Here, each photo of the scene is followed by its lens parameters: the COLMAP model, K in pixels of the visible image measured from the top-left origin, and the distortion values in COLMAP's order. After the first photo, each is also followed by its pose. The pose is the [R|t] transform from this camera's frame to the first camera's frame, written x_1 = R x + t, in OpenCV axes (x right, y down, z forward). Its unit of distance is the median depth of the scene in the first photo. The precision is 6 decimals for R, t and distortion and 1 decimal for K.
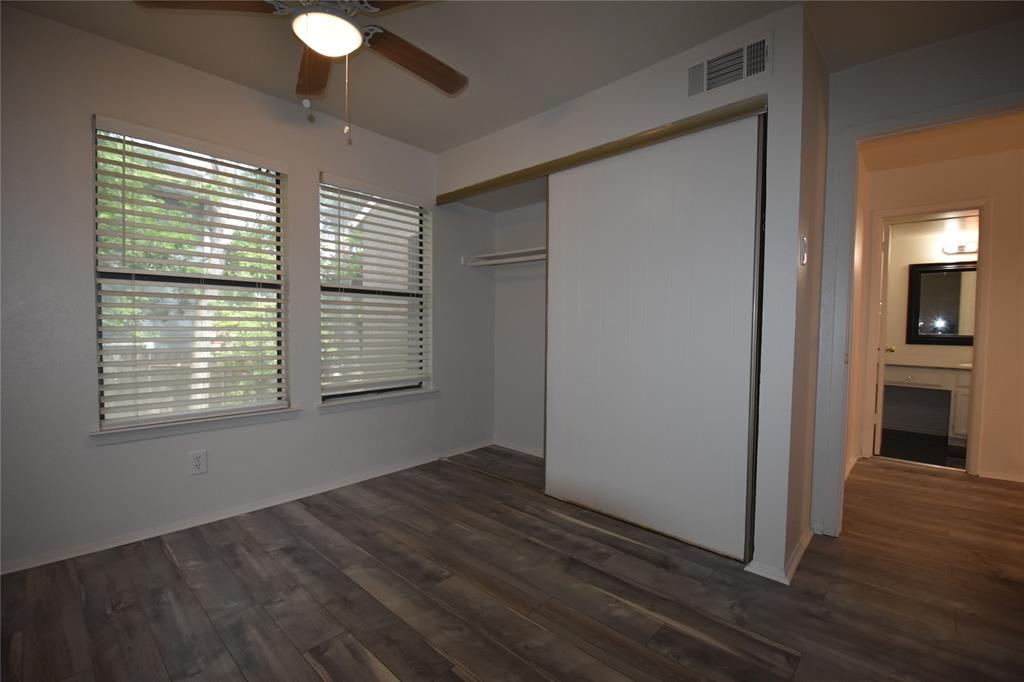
lens RADIAL K [[448.4, 0, 520.2], [0, 448.4, 341.1], [0, 0, 1]] dist [0.006353, -0.016596]
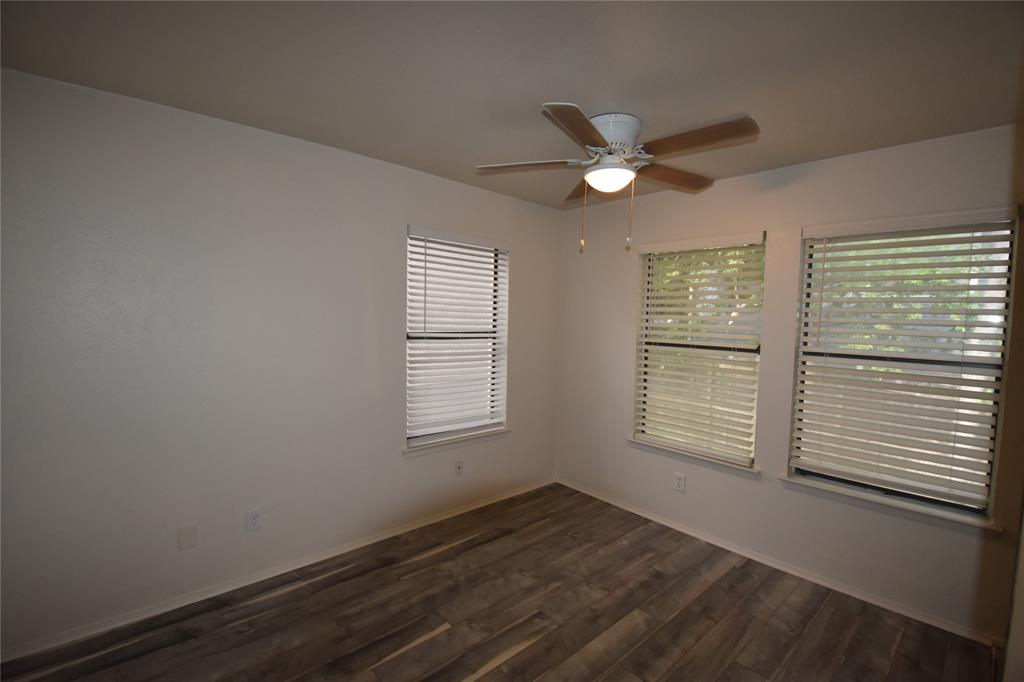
lens RADIAL K [[448.4, 0, 517.3], [0, 448.4, 344.7], [0, 0, 1]] dist [0.006353, -0.016596]
pose [[-0.086890, 0.051740, -0.994873, 0.704676], [-0.062815, 0.996379, 0.057305, -0.205072], [0.994236, 0.067472, -0.083325, 0.693448]]
